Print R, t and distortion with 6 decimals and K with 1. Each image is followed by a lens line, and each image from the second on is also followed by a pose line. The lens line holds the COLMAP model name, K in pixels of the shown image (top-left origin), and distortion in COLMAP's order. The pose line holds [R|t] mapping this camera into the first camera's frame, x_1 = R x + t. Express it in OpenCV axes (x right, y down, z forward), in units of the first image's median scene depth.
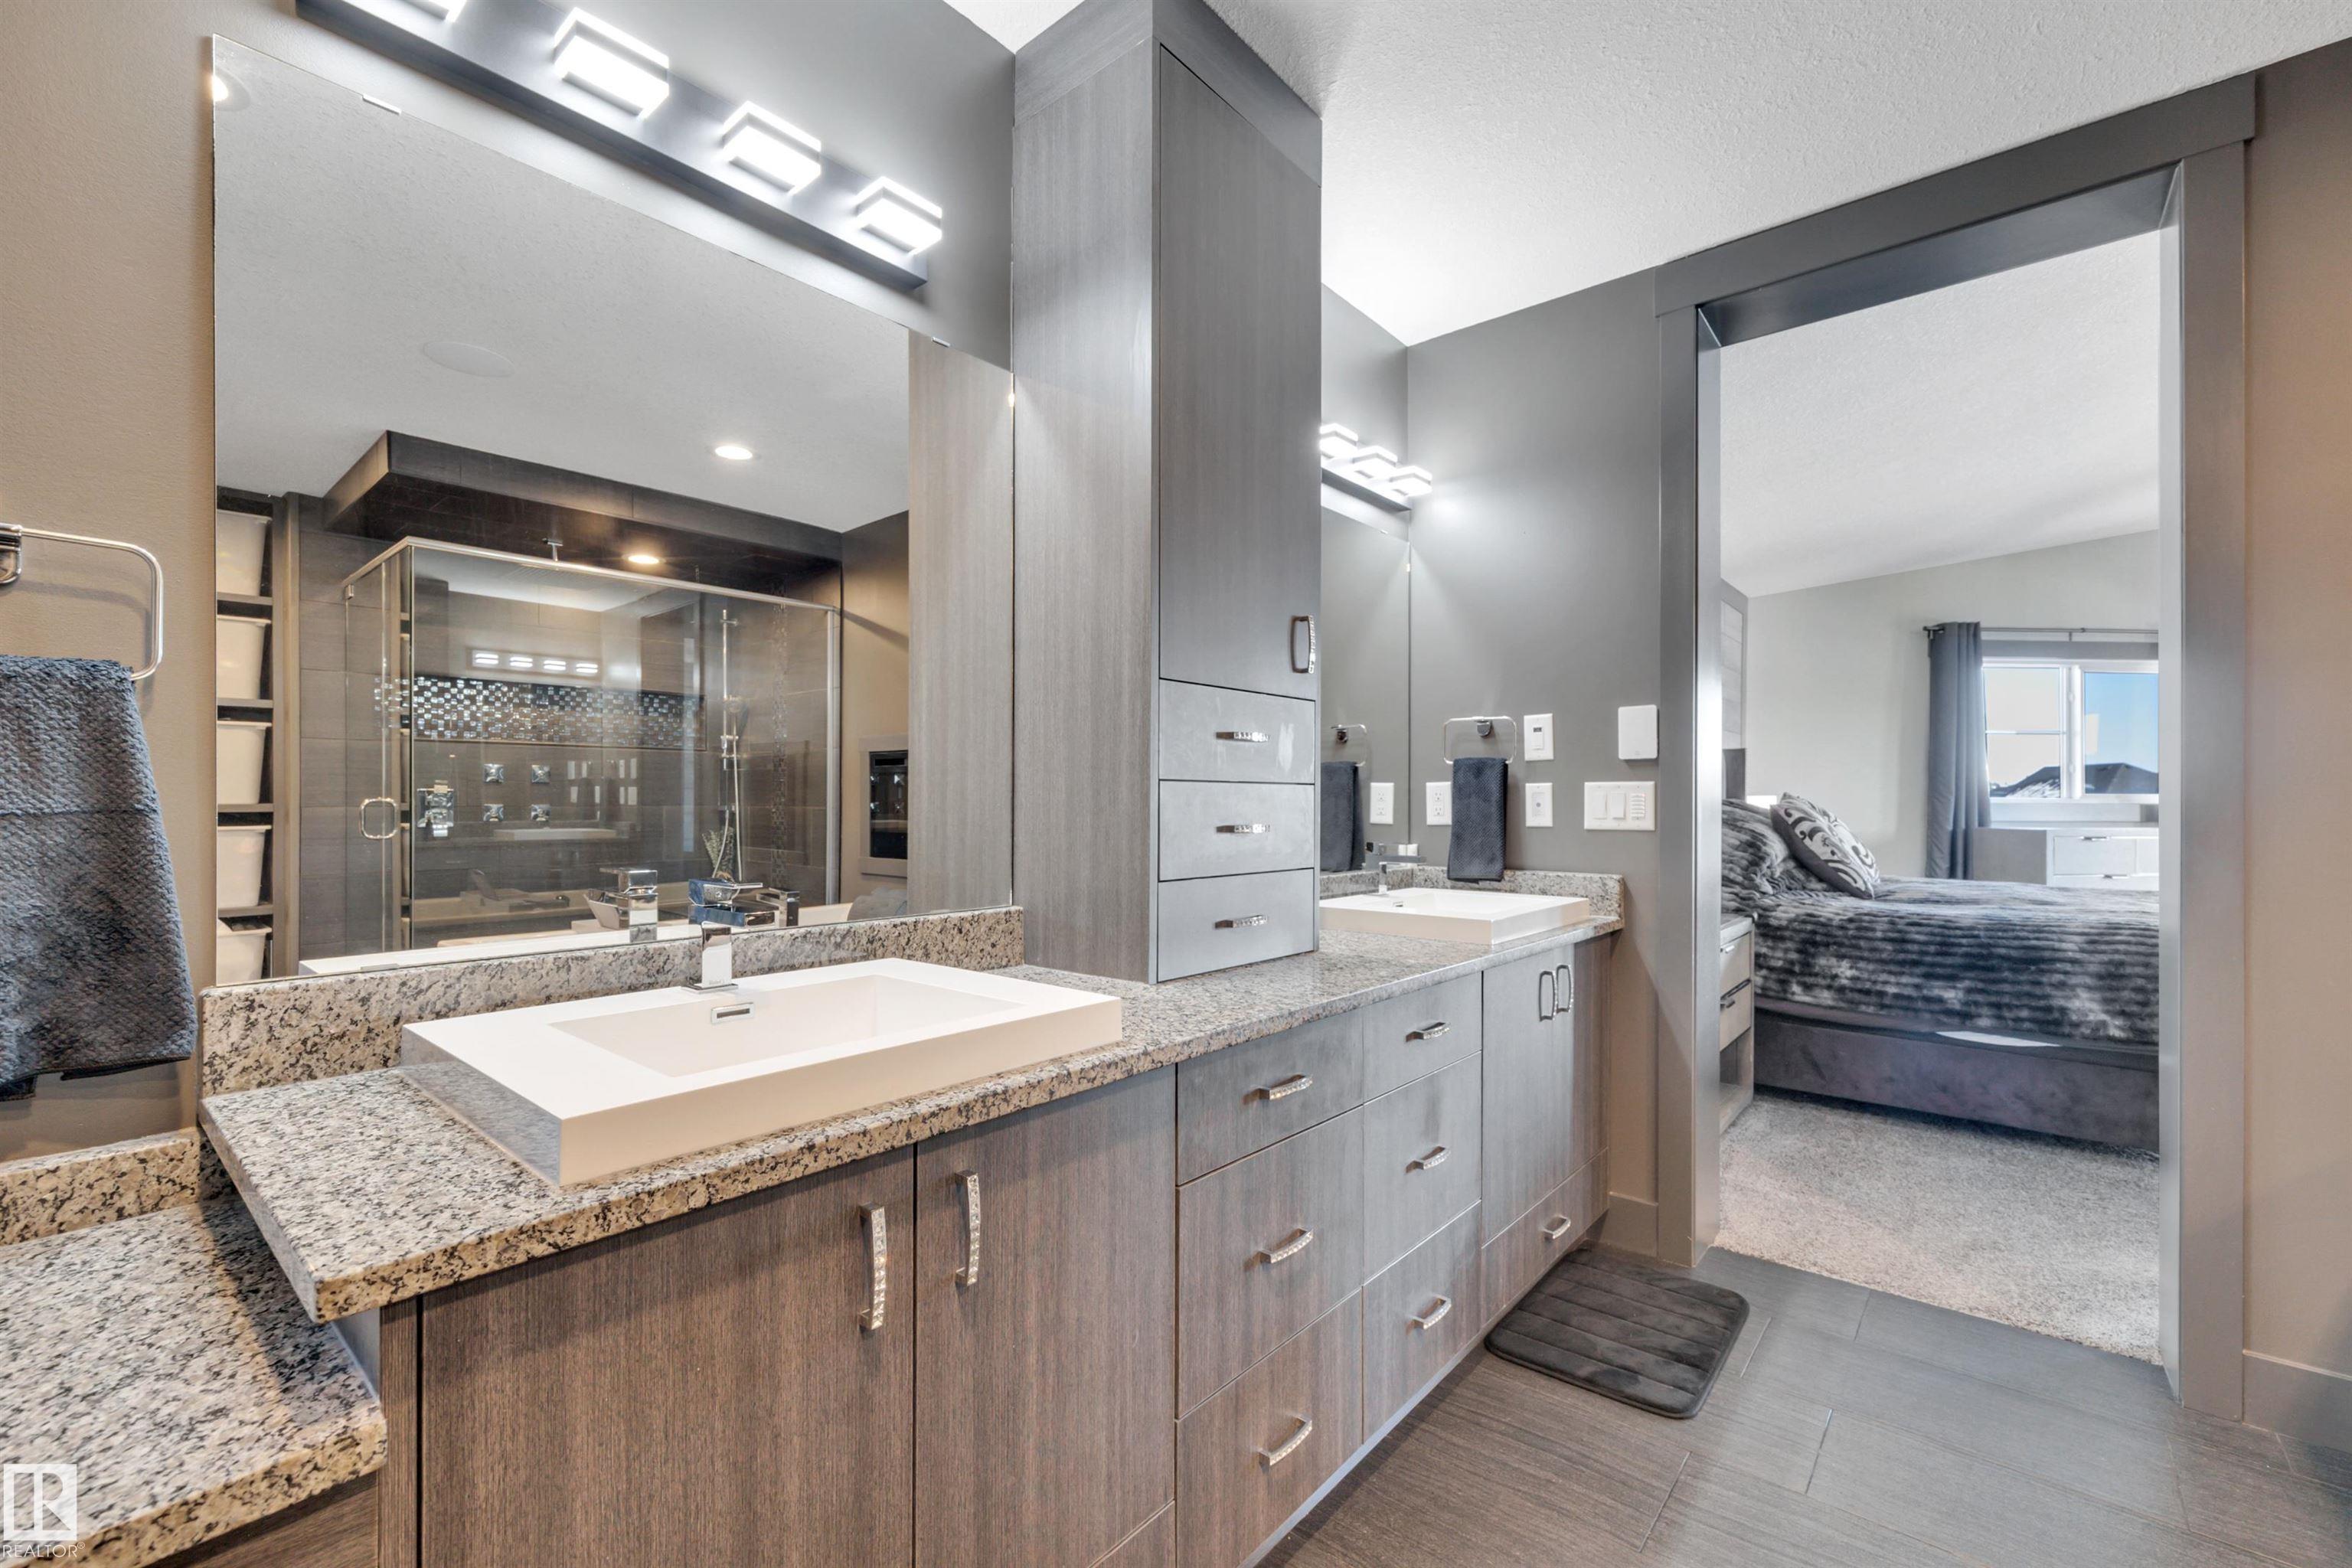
lens RADIAL K [[983.3, 0, 1185.3], [0, 983.3, 792.2], [0, 0, 1]] dist [-0.000225, 0.000073]
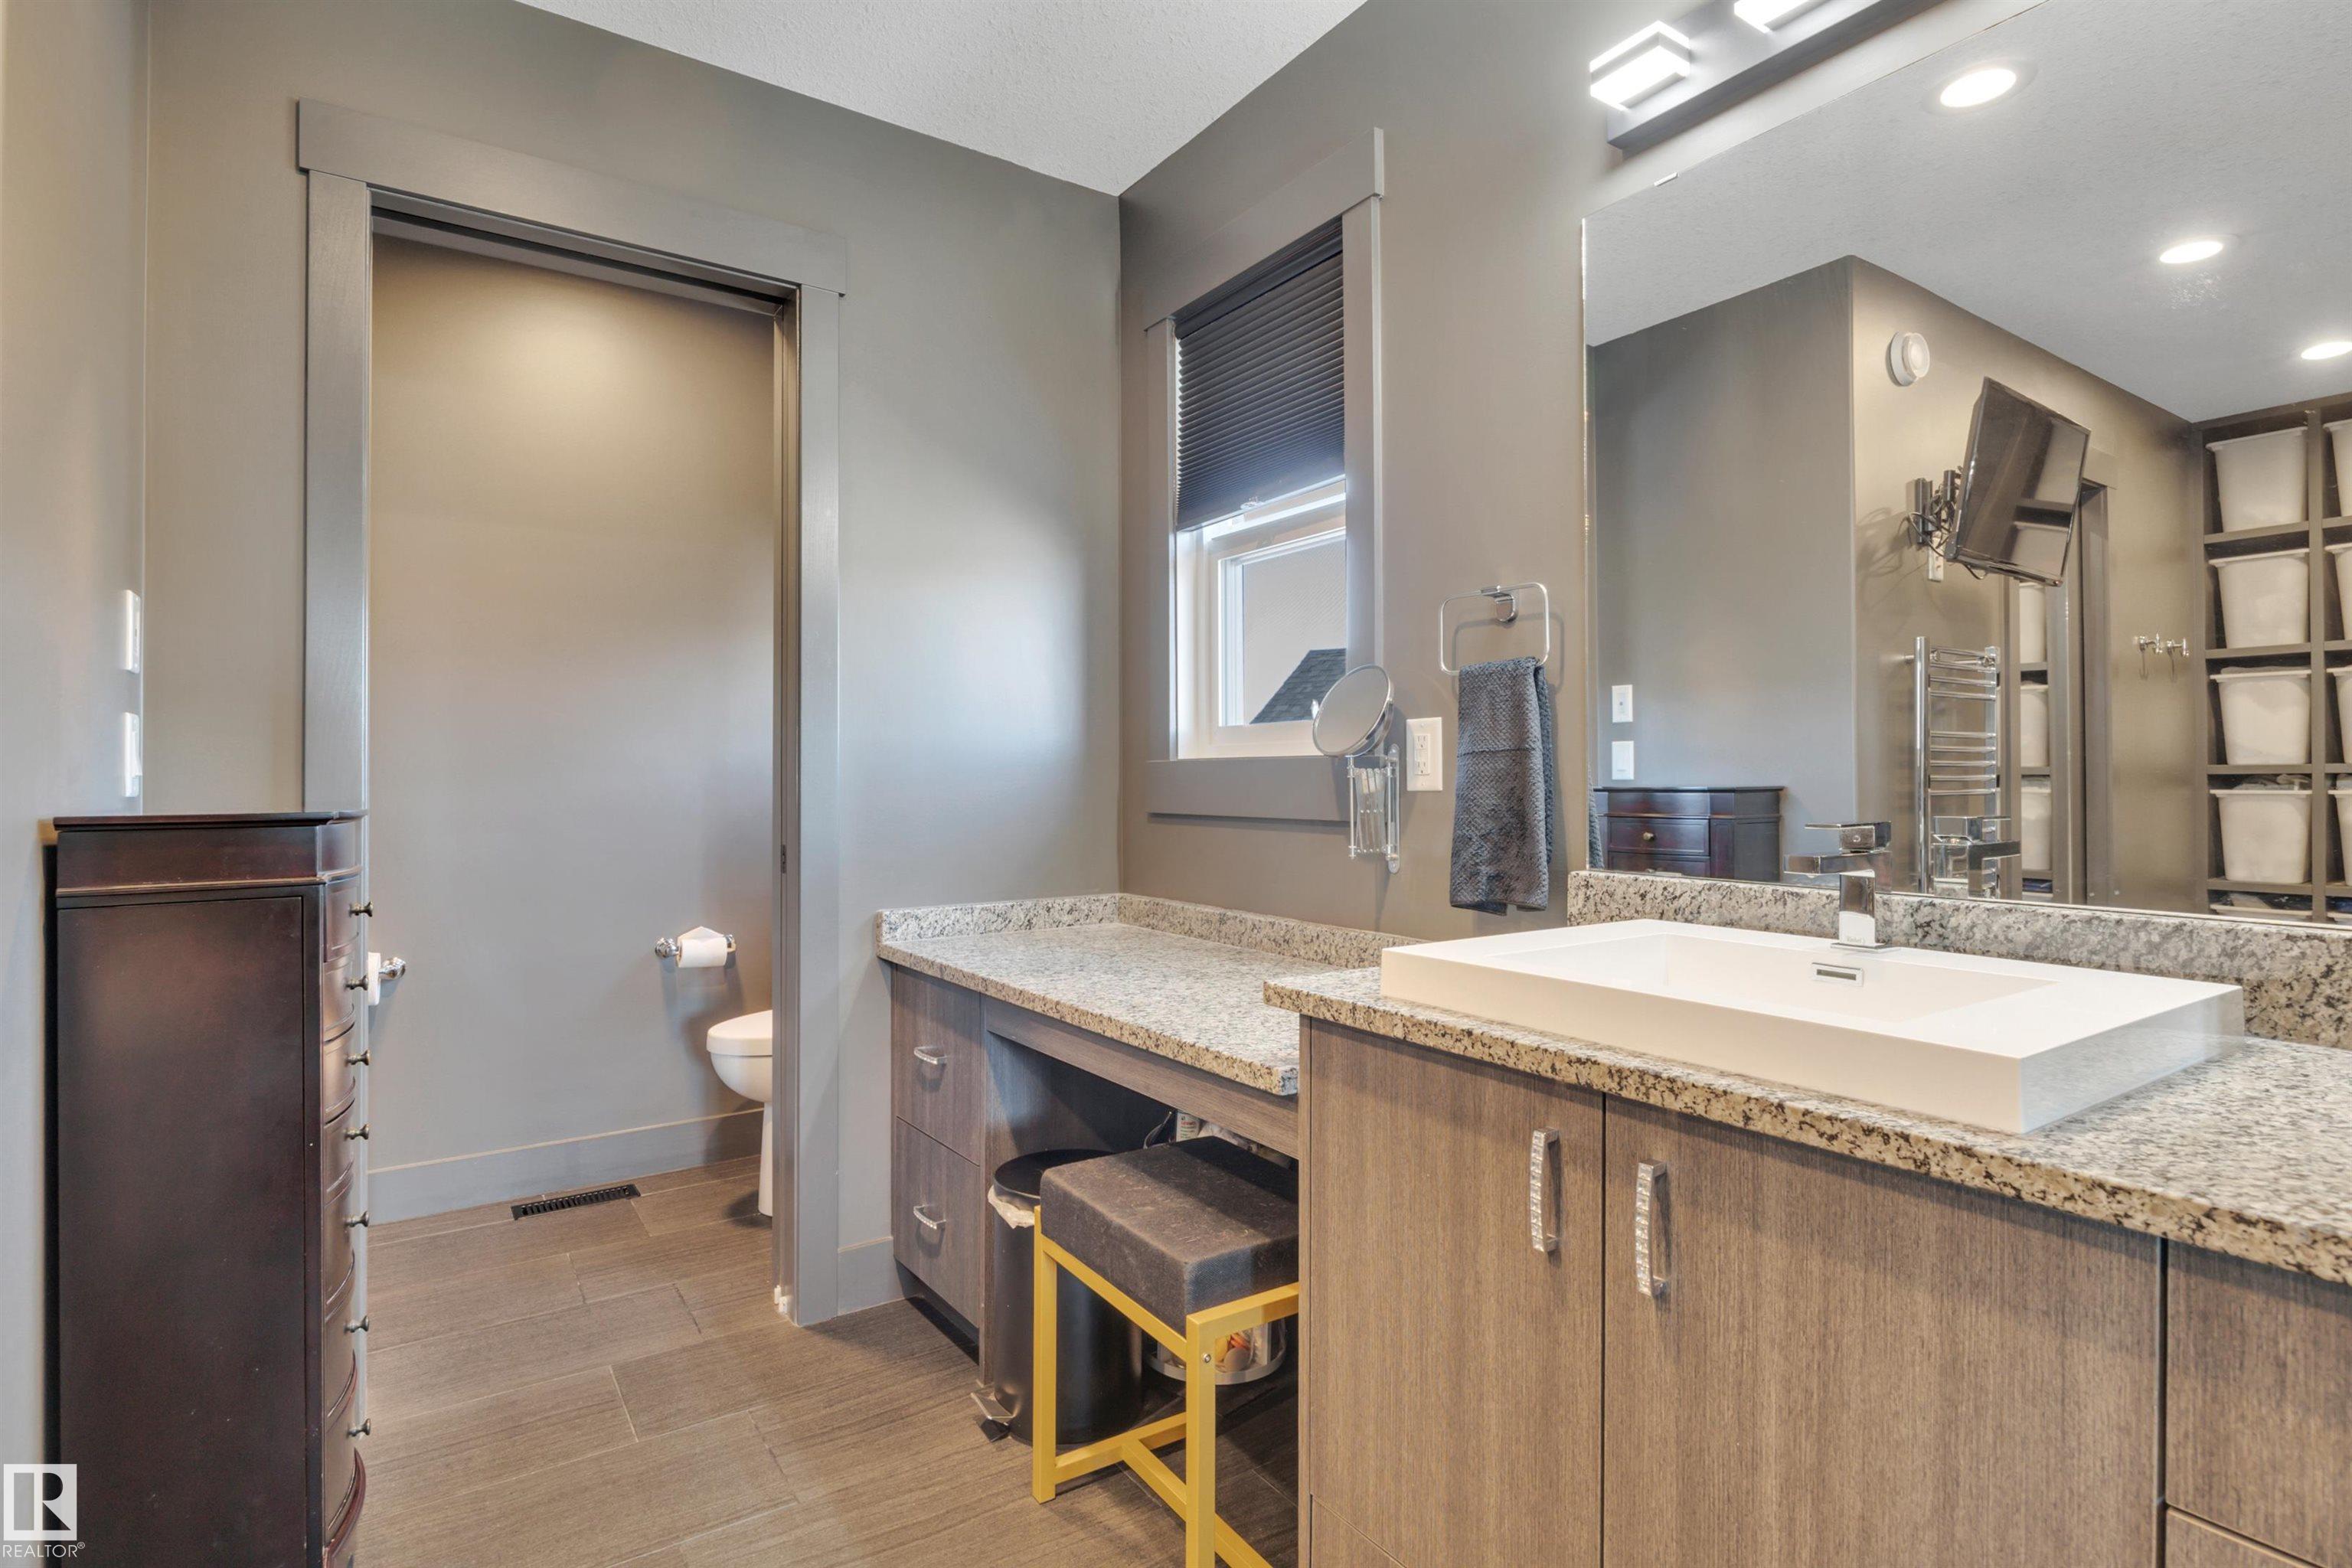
lens RADIAL K [[1168.5, 0, 1173.3], [0, 1168.5, 776.4], [0, 0, 1]] dist [0.001740, 0.000445]
pose [[-0.265442, -0.000229, -0.964127, 0.819797], [0.010332, 0.999942, -0.003082, 0.057496], [0.964071, -0.010779, -0.265425, 0.852847]]
